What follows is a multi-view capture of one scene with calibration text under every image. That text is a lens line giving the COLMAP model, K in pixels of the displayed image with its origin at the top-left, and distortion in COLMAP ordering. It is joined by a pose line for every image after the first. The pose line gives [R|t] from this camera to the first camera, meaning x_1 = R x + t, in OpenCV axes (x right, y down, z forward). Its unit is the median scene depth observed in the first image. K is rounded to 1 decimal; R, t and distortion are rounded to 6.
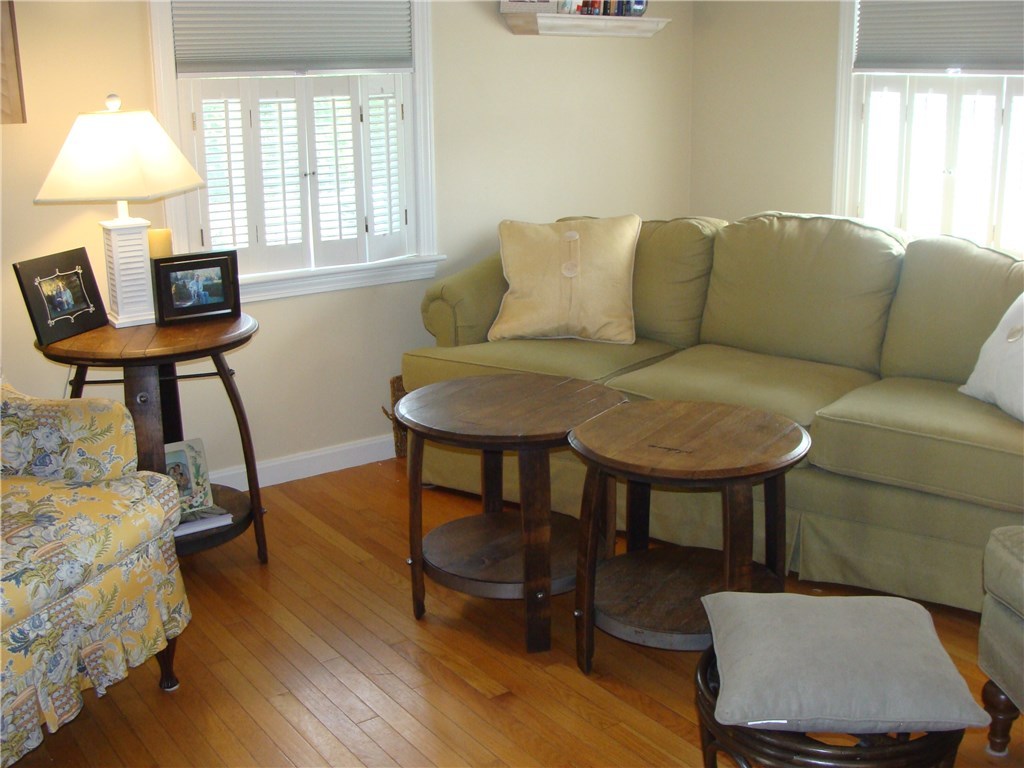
lens RADIAL K [[1229.7, 0, 512.0], [0, 1229.7, 384.0], [0, 0, 1]] dist [-0.237968, 0.500874]
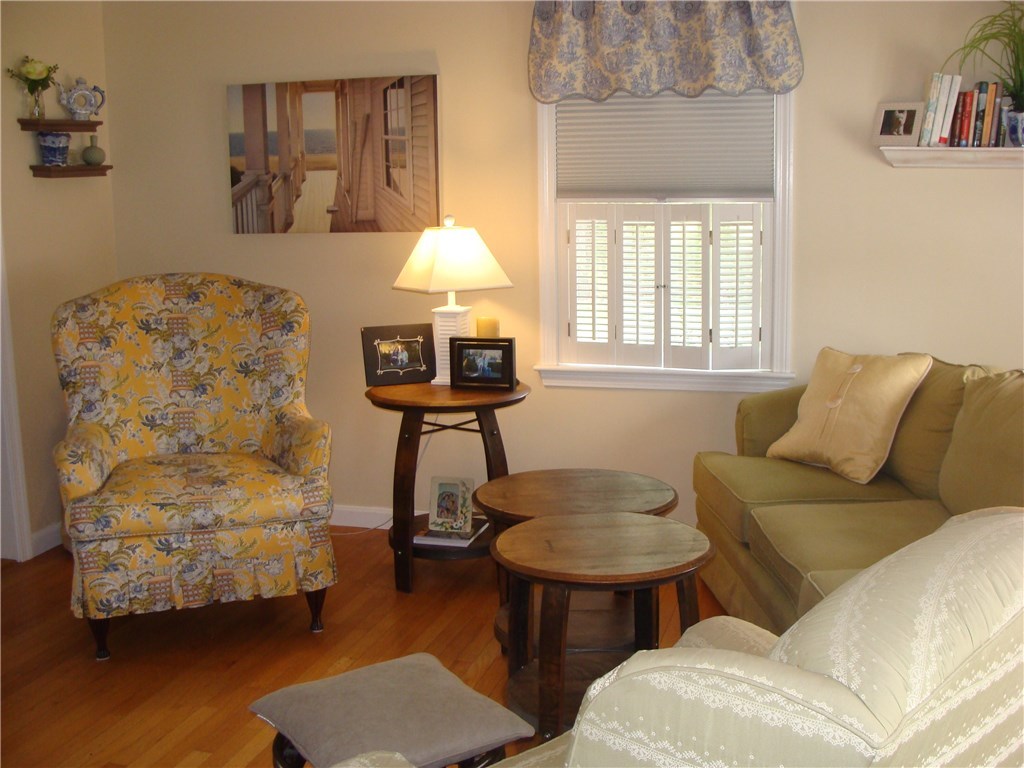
lens RADIAL K [[1229.7, 0, 512.0], [0, 1229.7, 384.0], [0, 0, 1]] dist [-0.237968, 0.500874]
pose [[0.614411, 0.131861, -0.777889, 0.691996], [-0.193851, 0.980943, 0.013169, -0.071504], [0.764801, 0.142703, 0.628263, 0.173363]]
